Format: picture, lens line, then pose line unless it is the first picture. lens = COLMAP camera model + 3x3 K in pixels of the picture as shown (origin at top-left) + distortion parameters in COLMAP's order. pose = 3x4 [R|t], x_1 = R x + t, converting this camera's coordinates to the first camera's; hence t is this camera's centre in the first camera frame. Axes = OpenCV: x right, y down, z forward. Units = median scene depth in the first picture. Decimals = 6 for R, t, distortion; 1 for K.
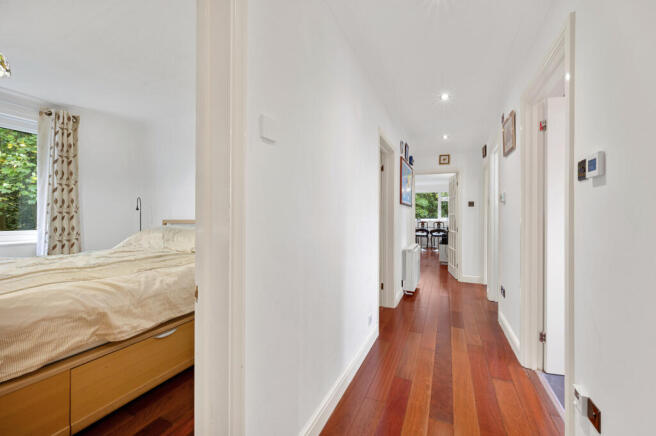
lens RADIAL K [[268.2, 0, 328.0], [0, 268.2, 218.0], [0, 0, 1]] dist [0.000314, 0.000612]
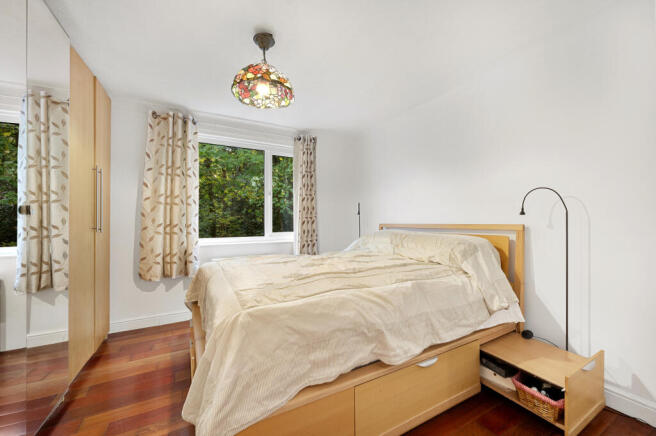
lens RADIAL K [[268.2, 0, 328.0], [0, 268.2, 218.0], [0, 0, 1]] dist [0.000314, 0.000612]
pose [[0.803604, -0.011211, -0.595059, -0.232163], [0.002415, 0.999876, -0.015576, -0.000636], [0.595160, 0.011080, 0.803531, 0.096446]]
